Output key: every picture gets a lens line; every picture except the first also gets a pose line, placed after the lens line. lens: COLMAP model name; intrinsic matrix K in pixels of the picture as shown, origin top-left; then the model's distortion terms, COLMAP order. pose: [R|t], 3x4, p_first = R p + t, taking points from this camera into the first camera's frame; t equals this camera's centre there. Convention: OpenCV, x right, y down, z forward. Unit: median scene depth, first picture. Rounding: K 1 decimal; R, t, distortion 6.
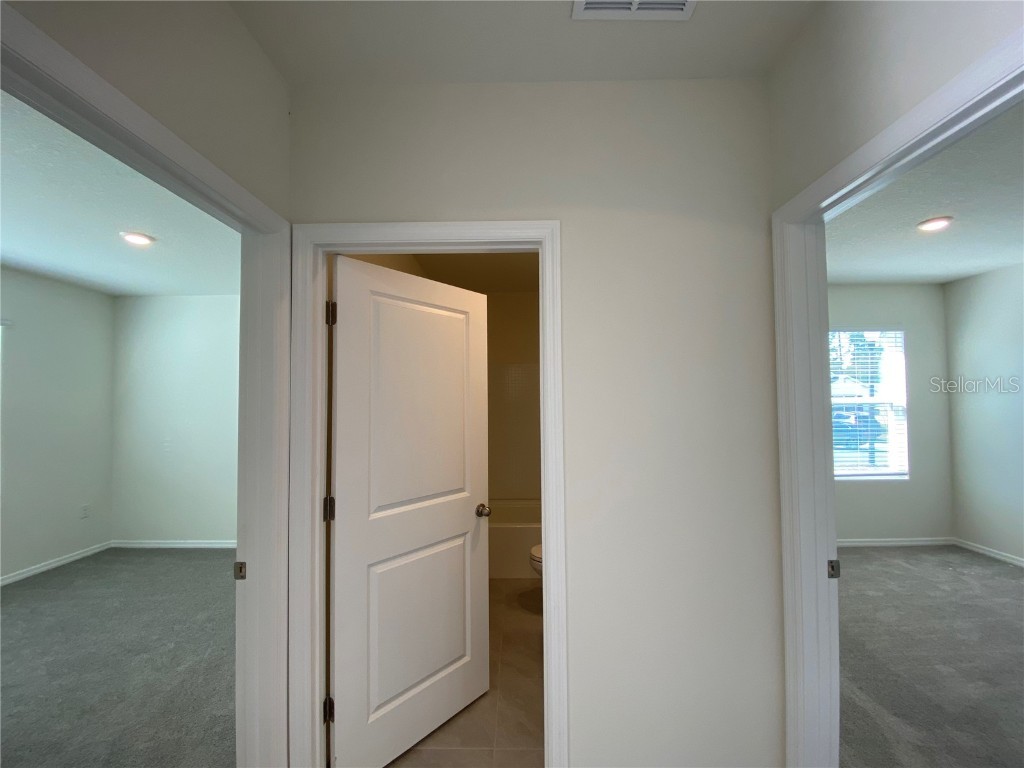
lens RADIAL K [[416.7, 0, 505.9], [0, 416.7, 386.9], [0, 0, 1]] dist [0.015670, -0.017363]
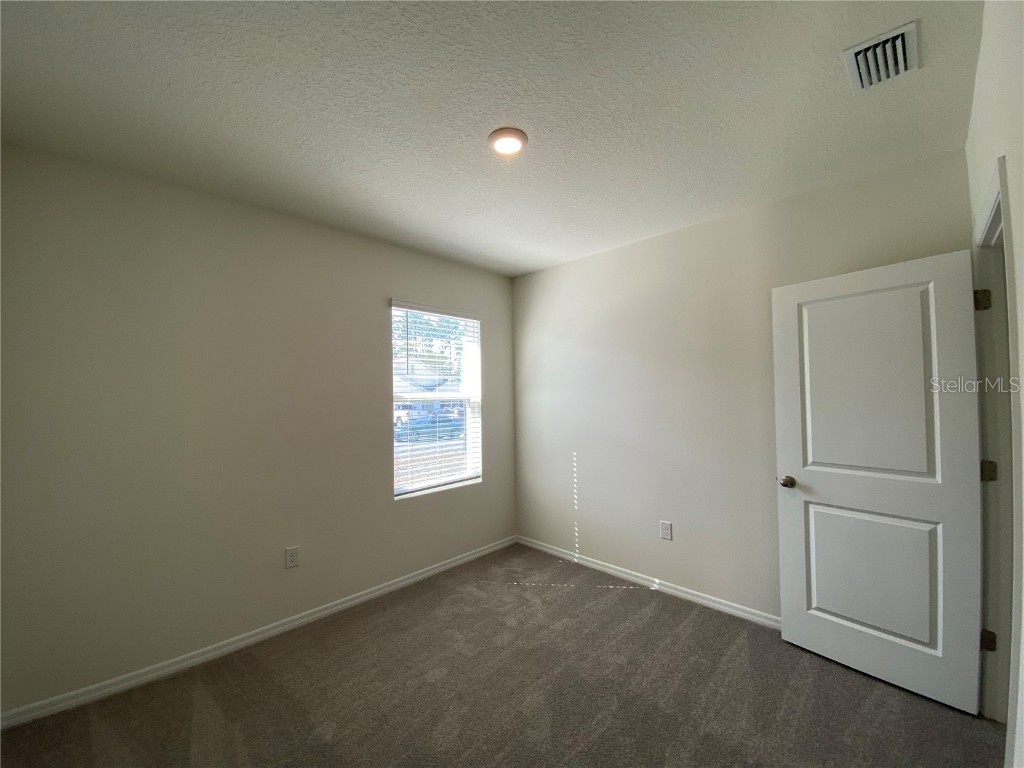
lens RADIAL K [[416.7, 0, 505.9], [0, 416.7, 386.9], [0, 0, 1]] dist [0.015670, -0.017363]
pose [[0.692574, 0.013697, 0.721217, 0.390161], [-0.014668, 0.999880, -0.004903, 0.018843], [-0.721198, -0.007183, 0.692692, 0.375725]]
